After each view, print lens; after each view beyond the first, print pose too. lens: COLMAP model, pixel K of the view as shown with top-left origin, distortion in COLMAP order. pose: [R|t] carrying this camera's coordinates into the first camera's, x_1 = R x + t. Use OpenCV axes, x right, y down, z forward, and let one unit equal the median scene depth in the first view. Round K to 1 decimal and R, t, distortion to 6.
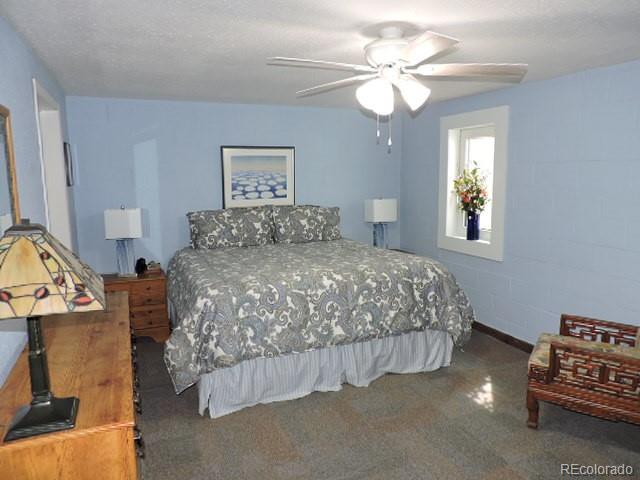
lens RADIAL K [[461.1, 0, 317.5], [0, 461.1, 239.1], [0, 0, 1]] dist [-0.005137, -0.001653]
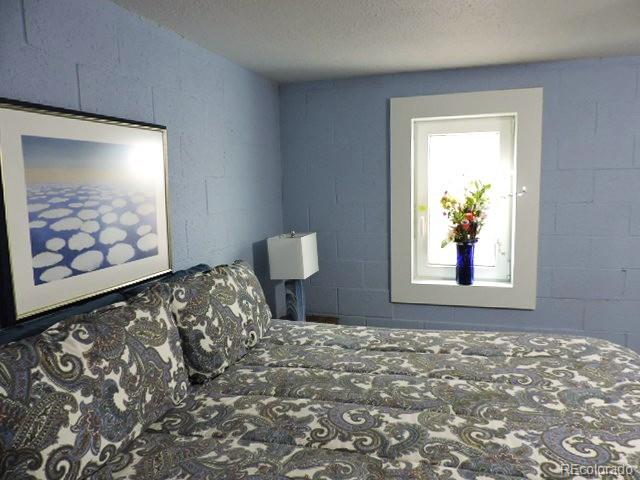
lens RADIAL K [[461.1, 0, 321.4], [0, 461.1, 242.9], [0, 0, 1]] dist [-0.005137, -0.001653]
pose [[0.641852, -0.103157, 0.759859, -0.287520], [0.125989, 0.991631, 0.028199, -0.097397], [-0.756408, 0.077634, 0.649476, 0.670217]]
